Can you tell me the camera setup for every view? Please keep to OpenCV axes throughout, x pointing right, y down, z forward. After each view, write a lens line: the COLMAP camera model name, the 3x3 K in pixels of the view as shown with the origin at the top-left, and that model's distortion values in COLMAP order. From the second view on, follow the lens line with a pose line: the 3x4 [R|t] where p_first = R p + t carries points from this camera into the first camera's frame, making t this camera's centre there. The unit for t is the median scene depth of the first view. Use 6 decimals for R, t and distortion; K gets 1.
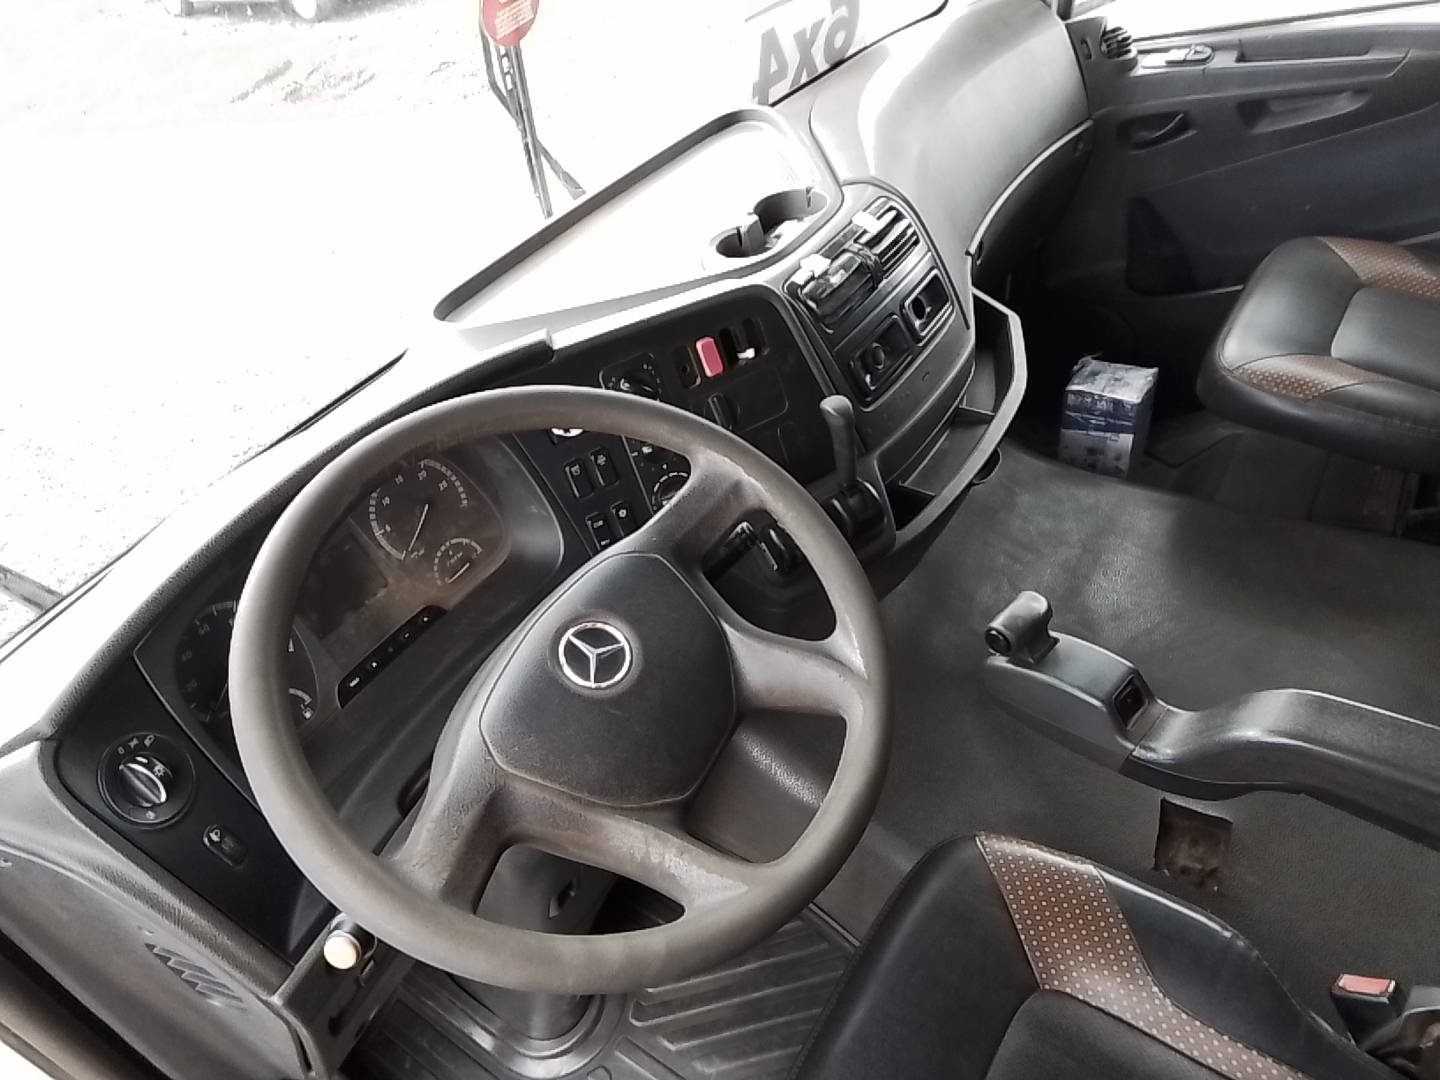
lens RADIAL K [[1004.0, 0, 715.0], [0, 1004.0, 535.6], [0, 0, 1]] dist [0.050495, -0.054676]
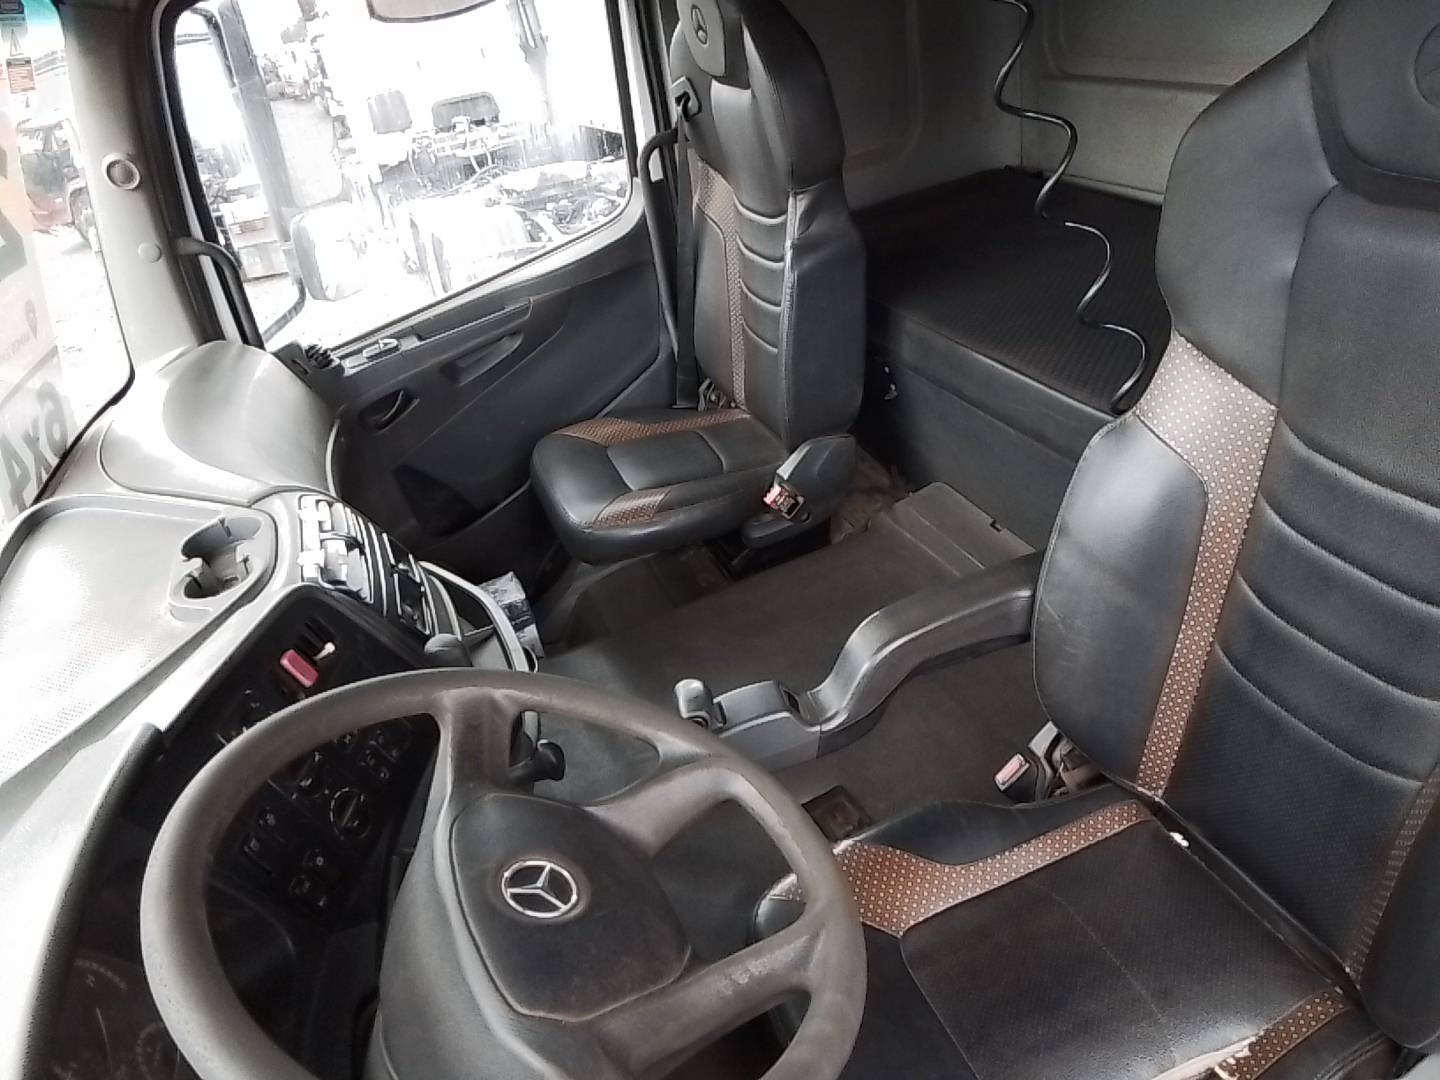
lens RADIAL K [[989.7, 0, 715.9], [0, 989.7, 535.9], [0, 0, 1]] dist [0.086679, -0.118765]
pose [[0.583602, -0.390456, 0.712006, -0.274890], [0.593791, 0.803292, -0.046190, -0.002371], [-0.553913, 0.449739, 0.700653, 0.053002]]
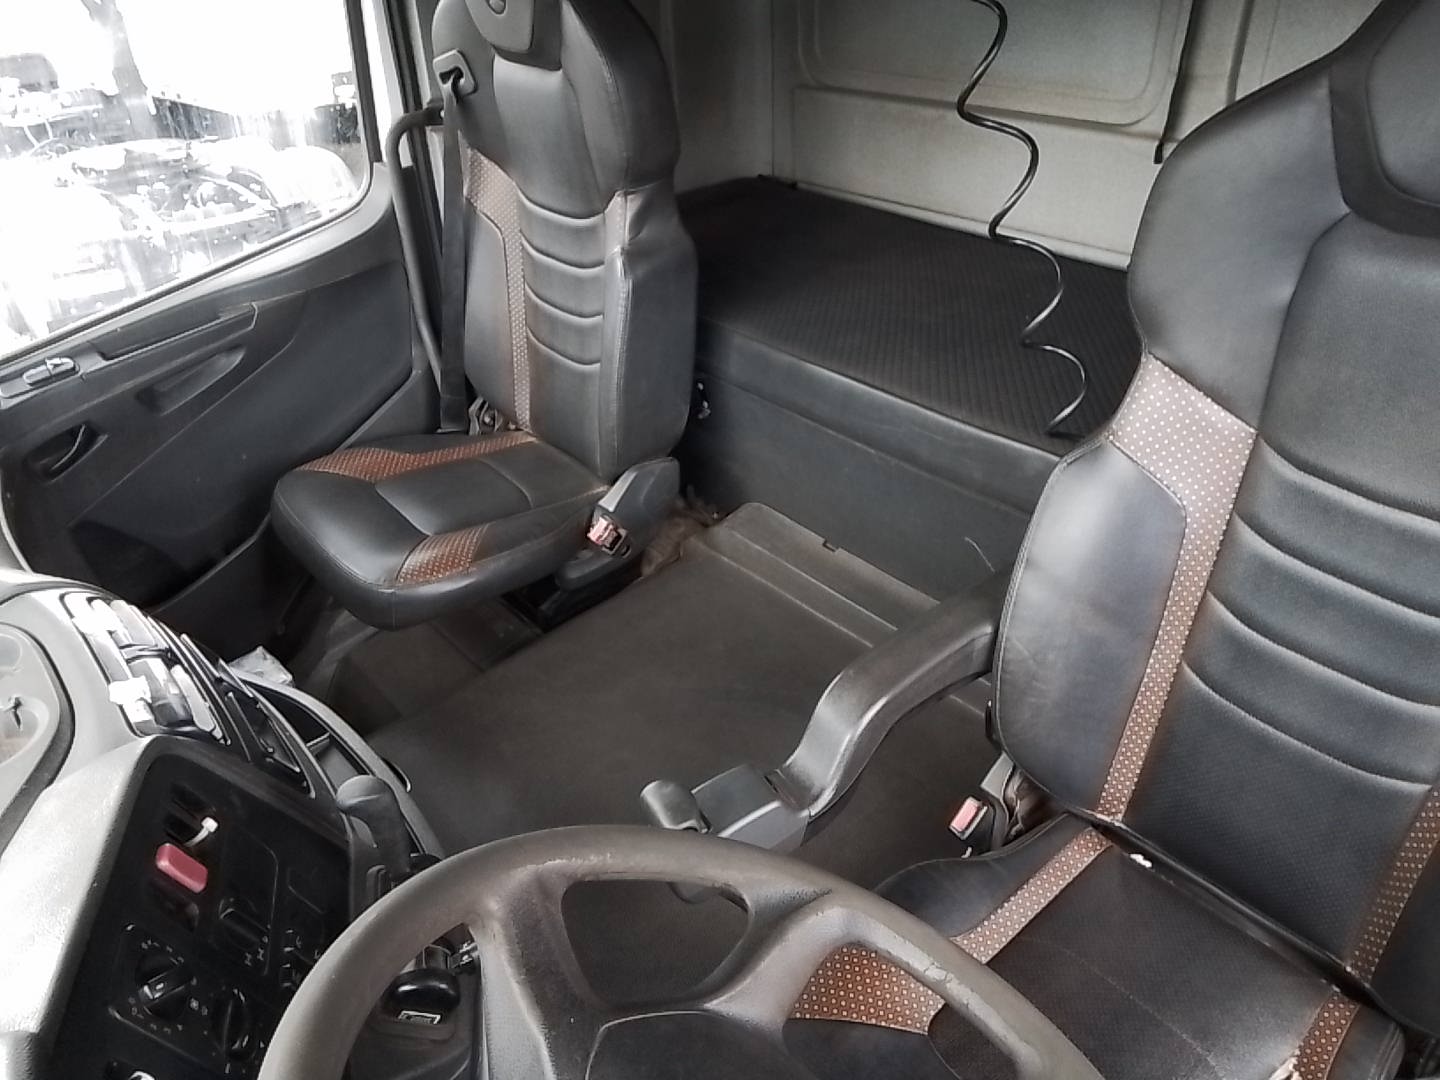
lens RADIAL K [[1004.0, 0, 715.0], [0, 1004.0, 535.6], [0, 0, 1]] dist [0.050495, -0.054676]
pose [[0.268501, -0.419808, 0.866988, -0.264746], [0.630907, 0.756768, 0.171049, -0.162388], [-0.727917, 0.501062, 0.468053, 0.245905]]
